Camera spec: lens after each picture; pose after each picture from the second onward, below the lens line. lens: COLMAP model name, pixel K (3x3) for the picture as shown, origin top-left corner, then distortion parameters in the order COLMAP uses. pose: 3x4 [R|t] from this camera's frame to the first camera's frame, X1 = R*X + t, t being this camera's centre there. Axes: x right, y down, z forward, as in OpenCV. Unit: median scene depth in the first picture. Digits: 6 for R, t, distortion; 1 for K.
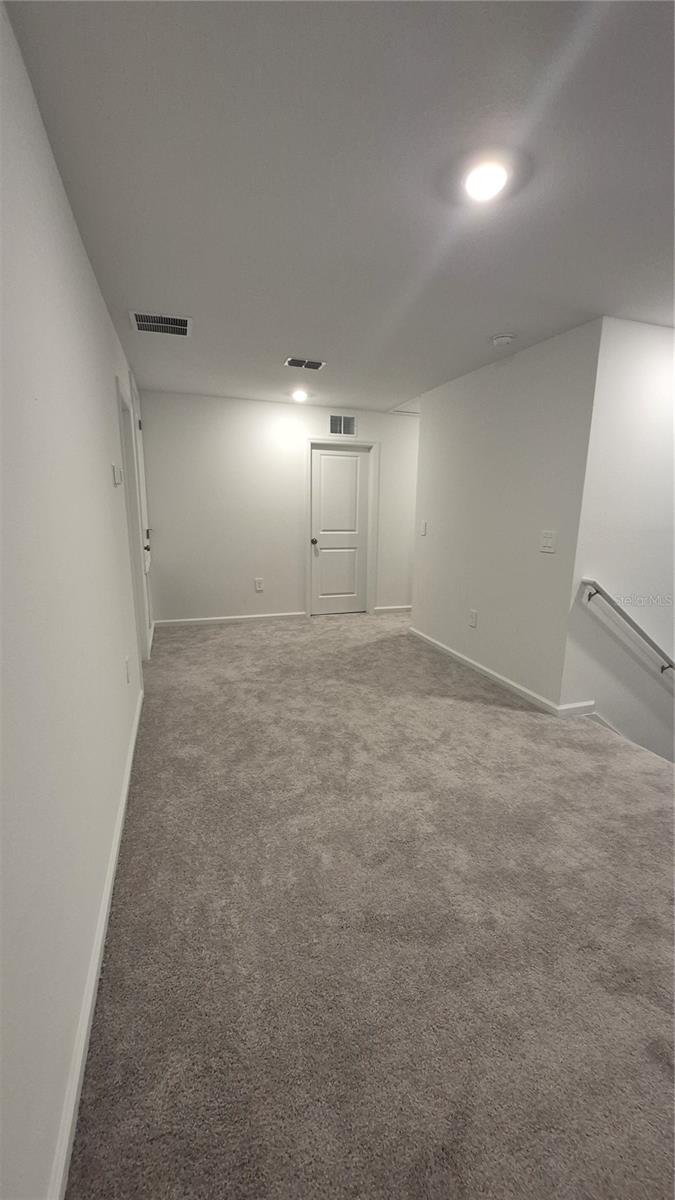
lens RADIAL K [[472.6, 0, 349.6], [0, 472.6, 596.8], [0, 0, 1]] dist [0.003109, -0.000319]
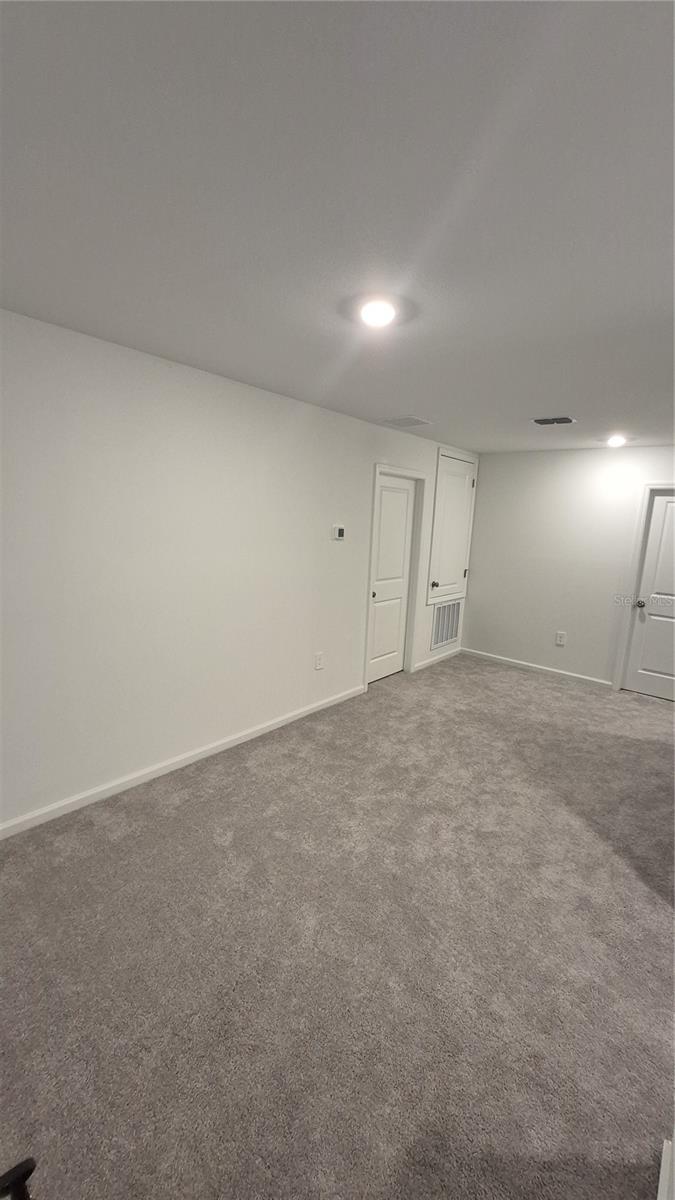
lens RADIAL K [[472.6, 0, 340.4], [0, 472.6, 599.5], [0, 0, 1]] dist [0.003109, -0.000319]
pose [[0.498787, 0.157721, -0.852253, 0.441241], [-0.208037, 0.976344, 0.058931, -0.075521], [0.841387, 0.147906, 0.519799, 0.137375]]
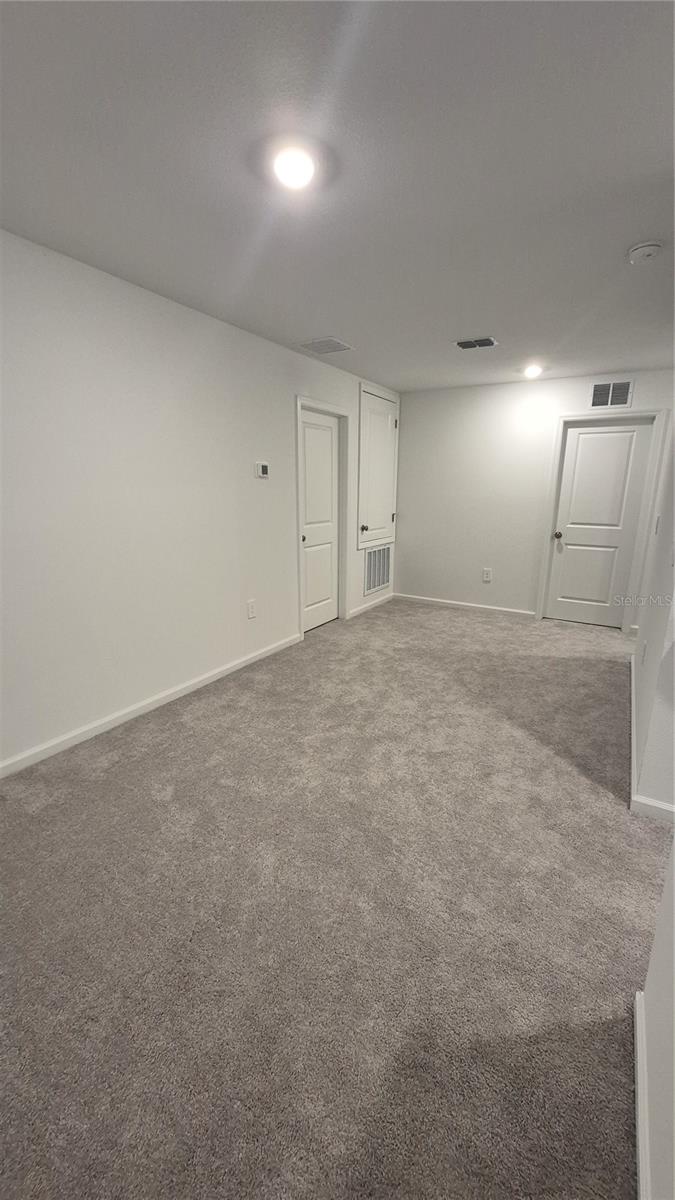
lens RADIAL K [[472.6, 0, 340.1], [0, 472.6, 600.2], [0, 0, 1]] dist [0.003109, -0.000319]
pose [[0.636061, 0.170973, -0.752459, 0.412100], [-0.150007, 0.983938, 0.096767, -0.026785], [0.756917, 0.051324, 0.651492, 0.153320]]
